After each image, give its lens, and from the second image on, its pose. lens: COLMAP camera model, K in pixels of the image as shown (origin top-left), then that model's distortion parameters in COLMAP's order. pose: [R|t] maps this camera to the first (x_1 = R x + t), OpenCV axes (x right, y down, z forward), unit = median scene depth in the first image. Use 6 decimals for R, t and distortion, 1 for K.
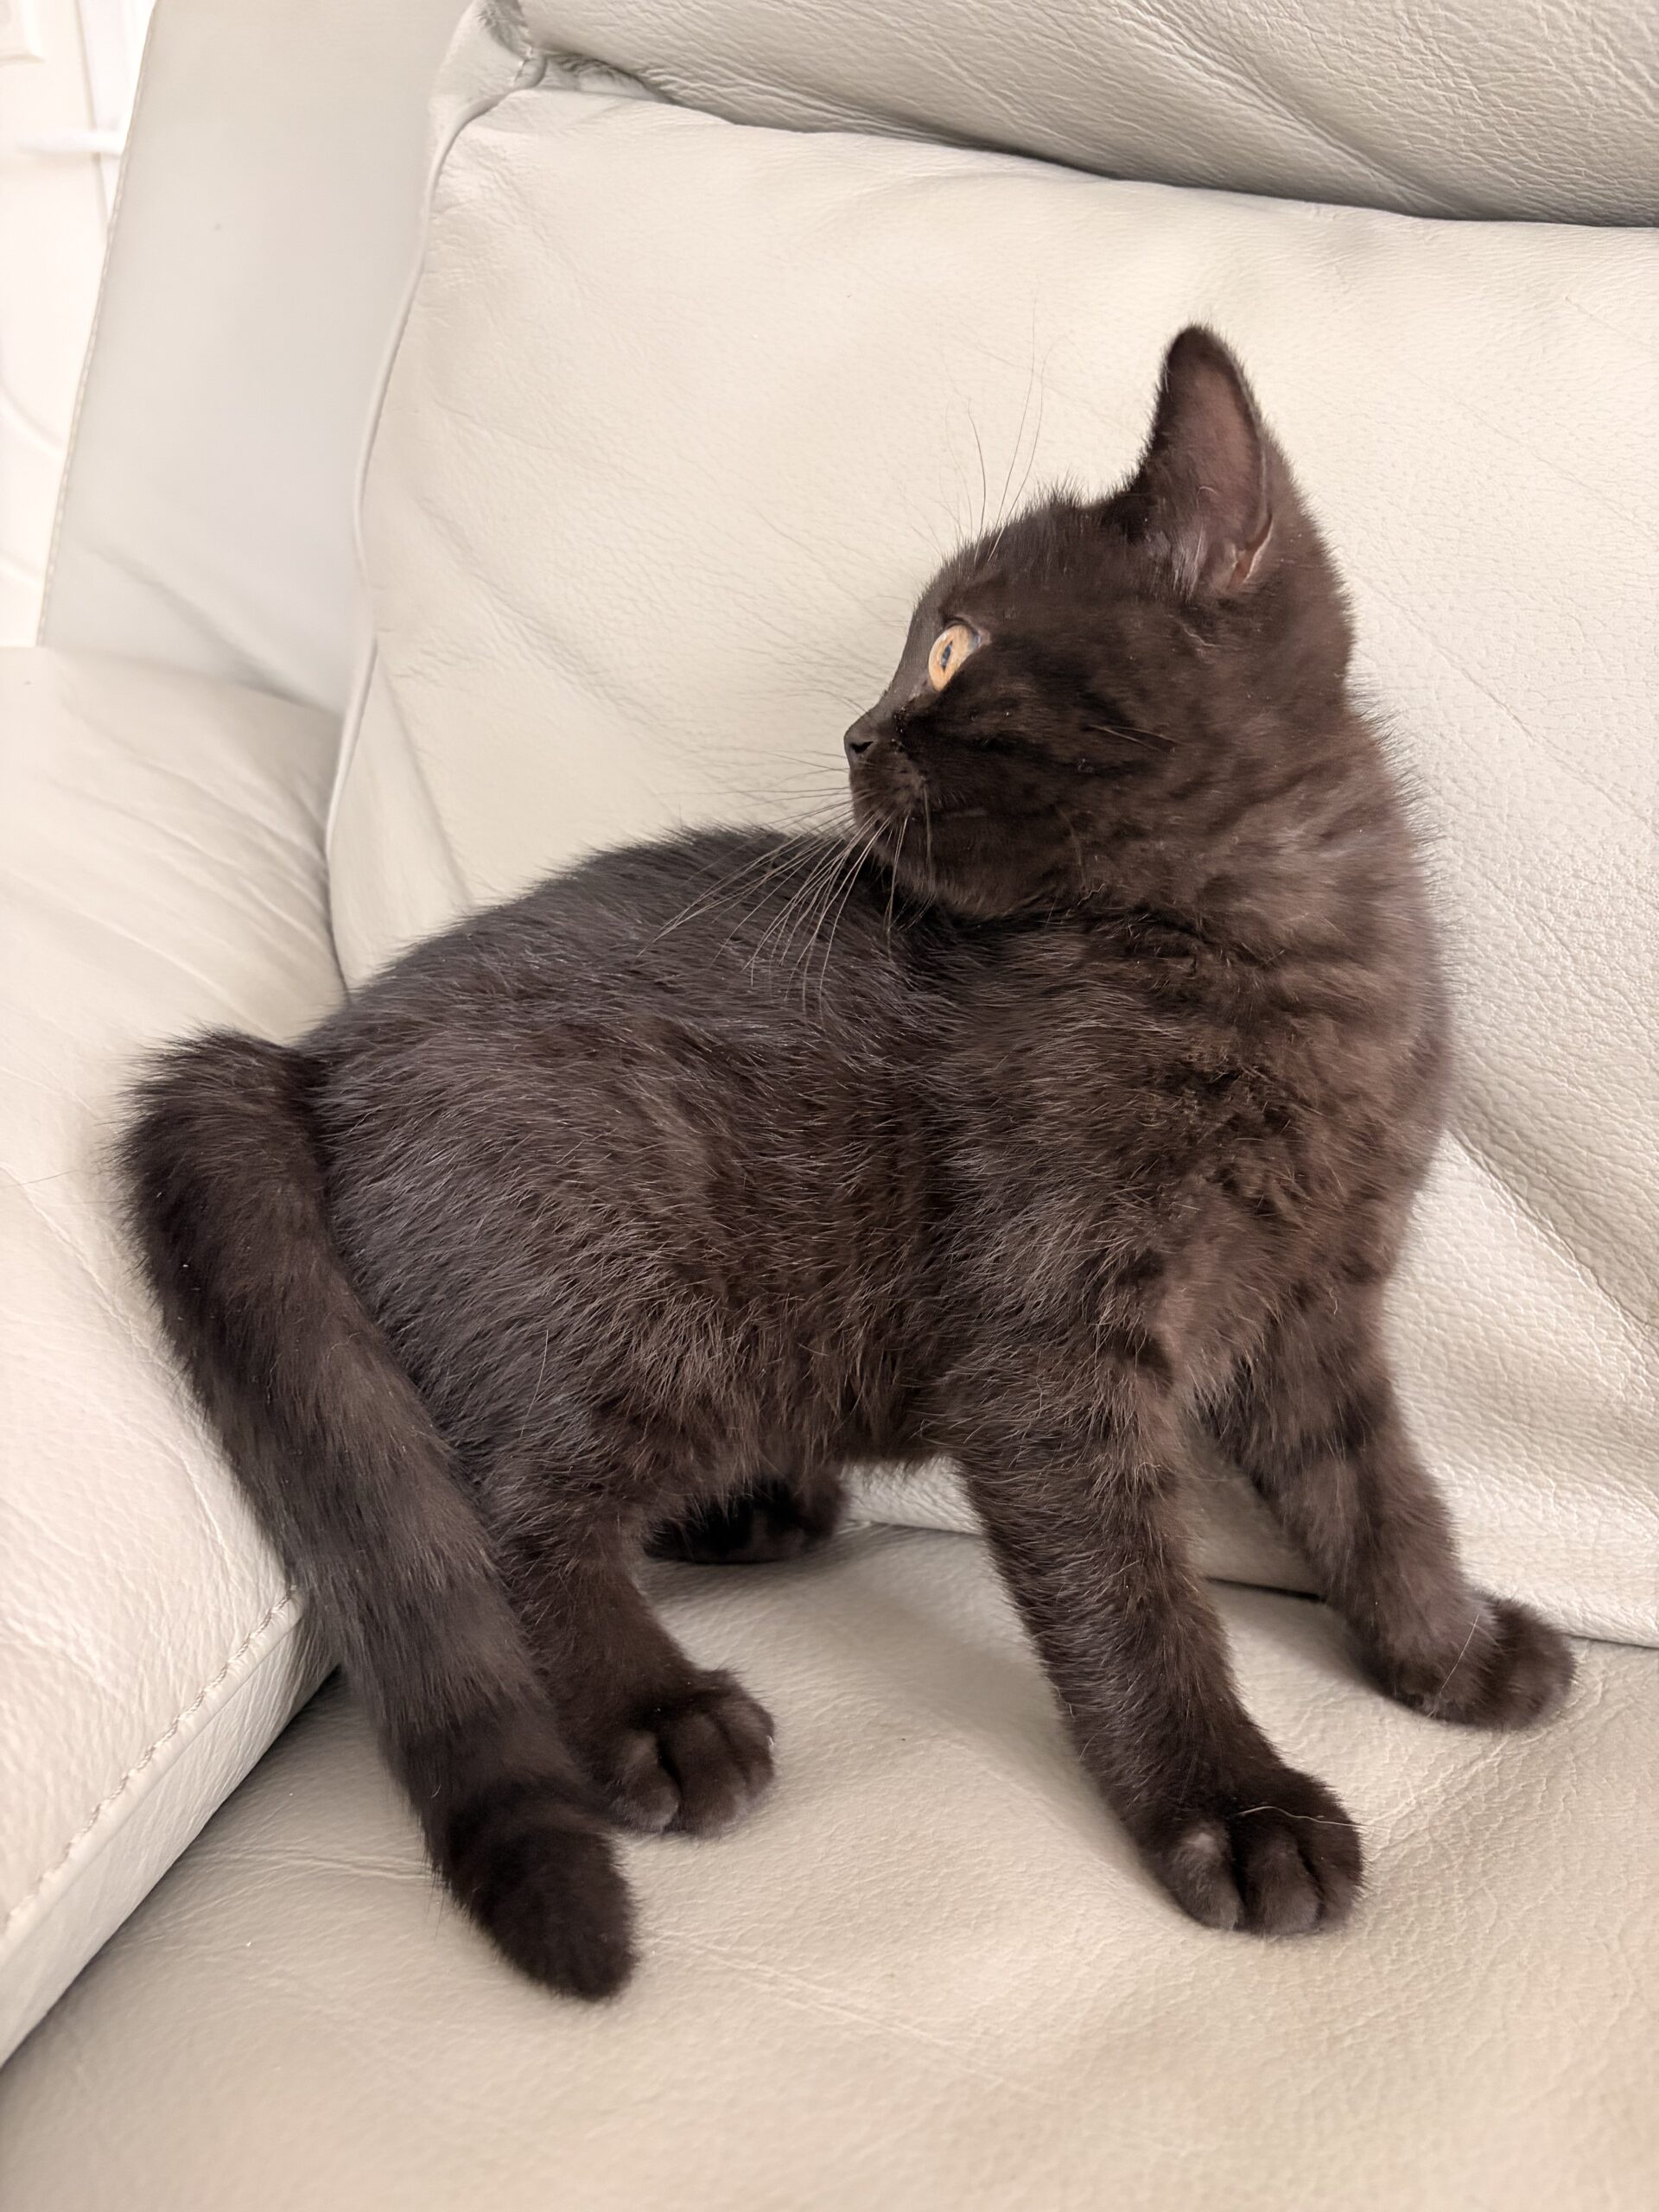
lens RADIAL K [[1702.0, 0, 835.5], [0, 1702.0, 1173.5], [0, 0, 1]] dist [0.036281, -0.047045]
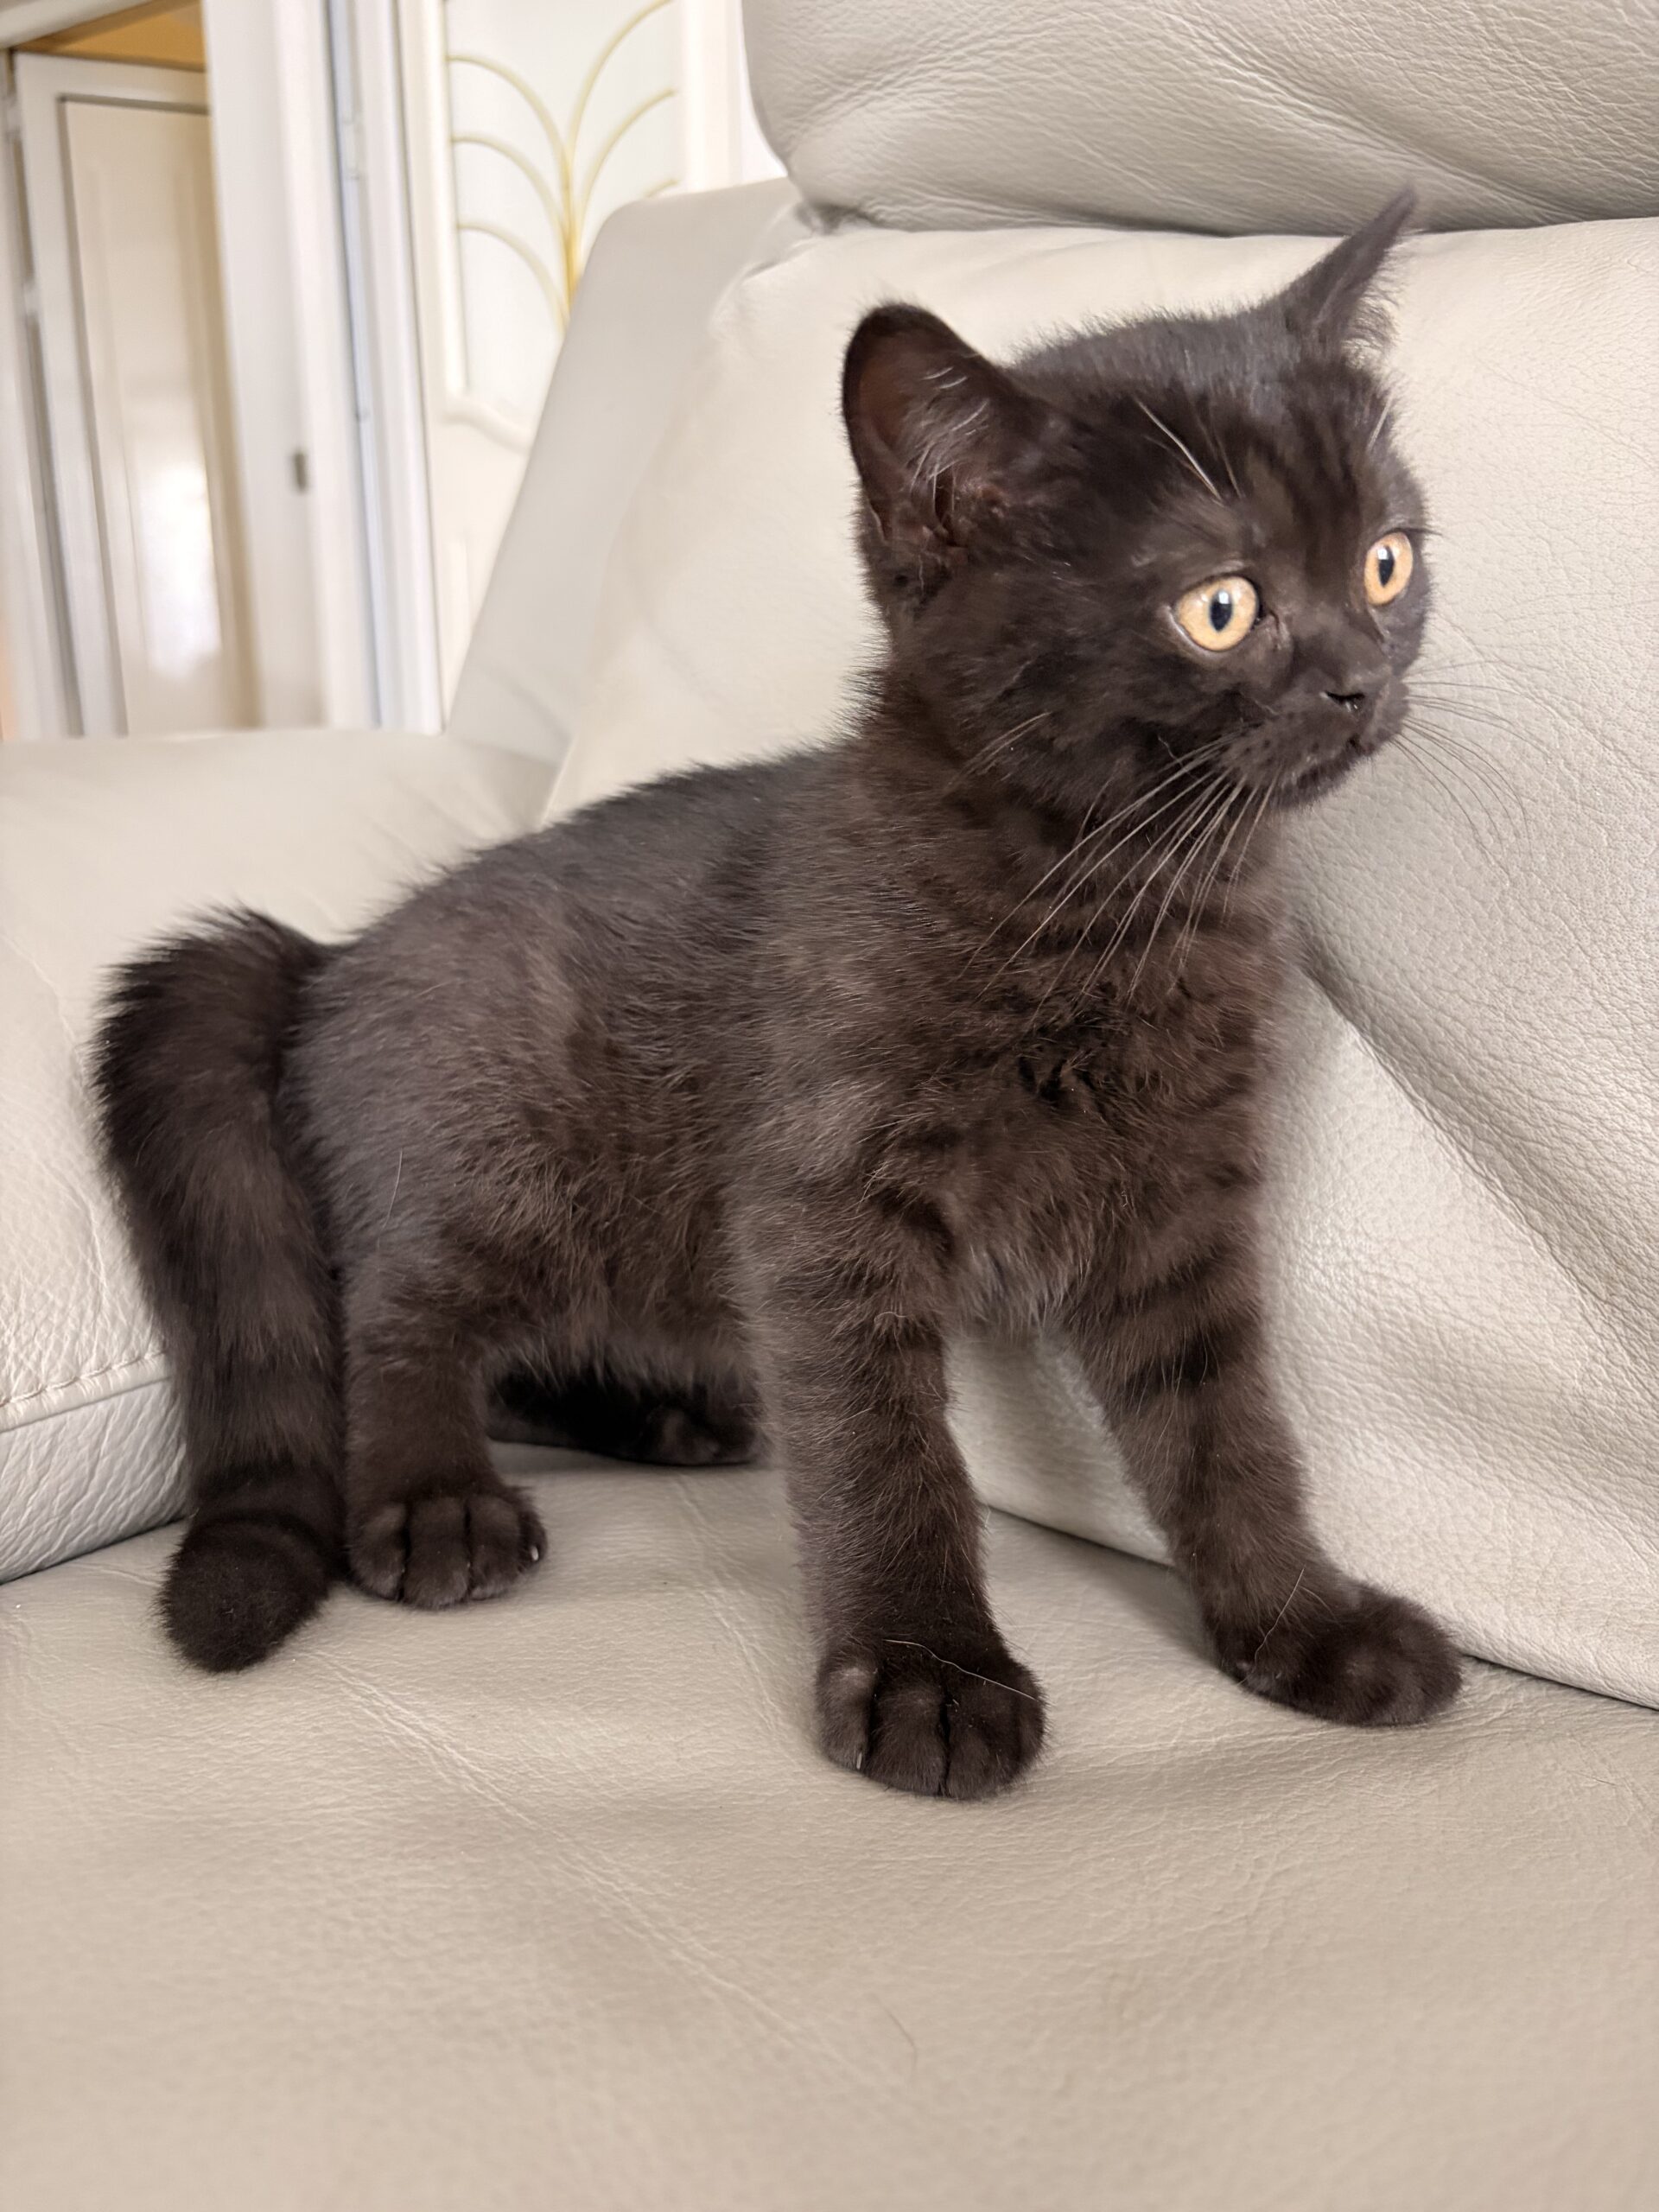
lens RADIAL K [[1676.2, 0, 832.2], [0, 1676.2, 1112.8], [0, 0, 1]] dist [0.037829, -0.042202]
pose [[0.942406, 0.065080, -0.328080, 0.375404], [-0.119001, 0.981945, -0.147045, 0.163923], [0.312587, 0.177618, 0.933135, 0.064631]]
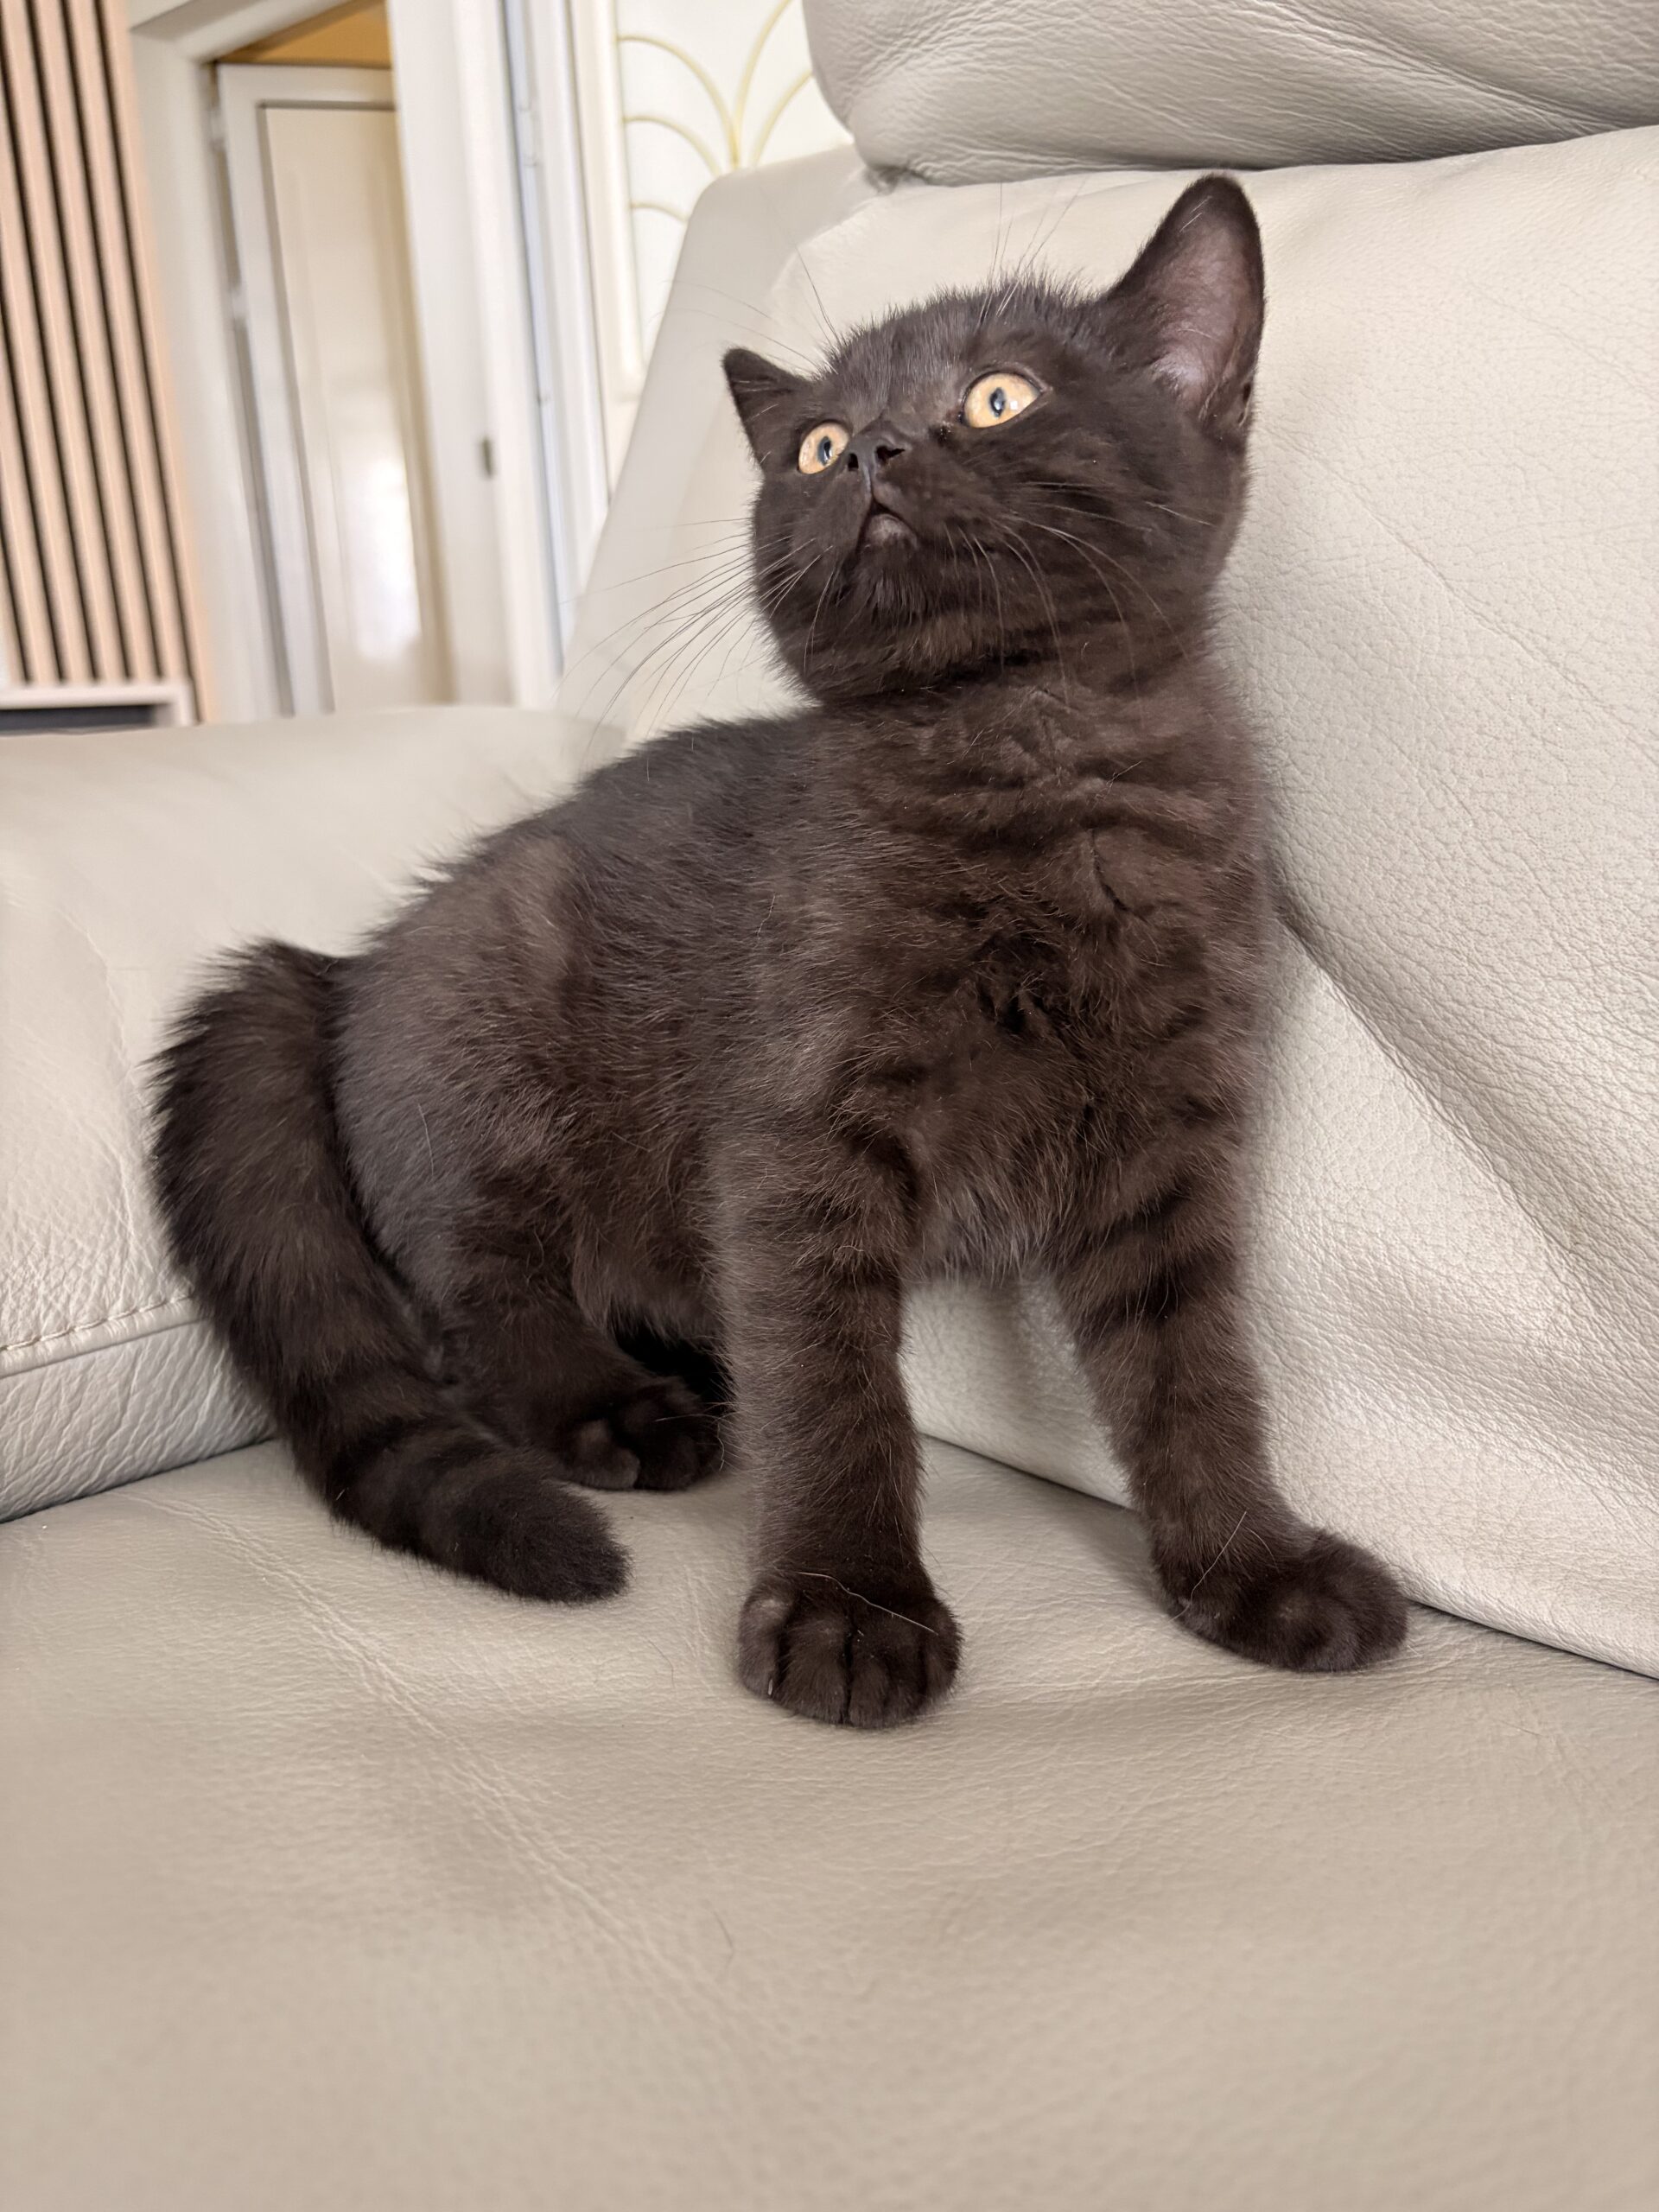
lens RADIAL K [[1671.7, 0, 829.5], [0, 1671.7, 1106.0], [0, 0, 1]] dist [0.042923, -0.049384]
pose [[0.899940, 0.063357, -0.431385, 0.493909], [-0.125363, 0.985208, -0.116832, 0.158304], [0.417602, 0.159222, 0.894571, 0.091930]]
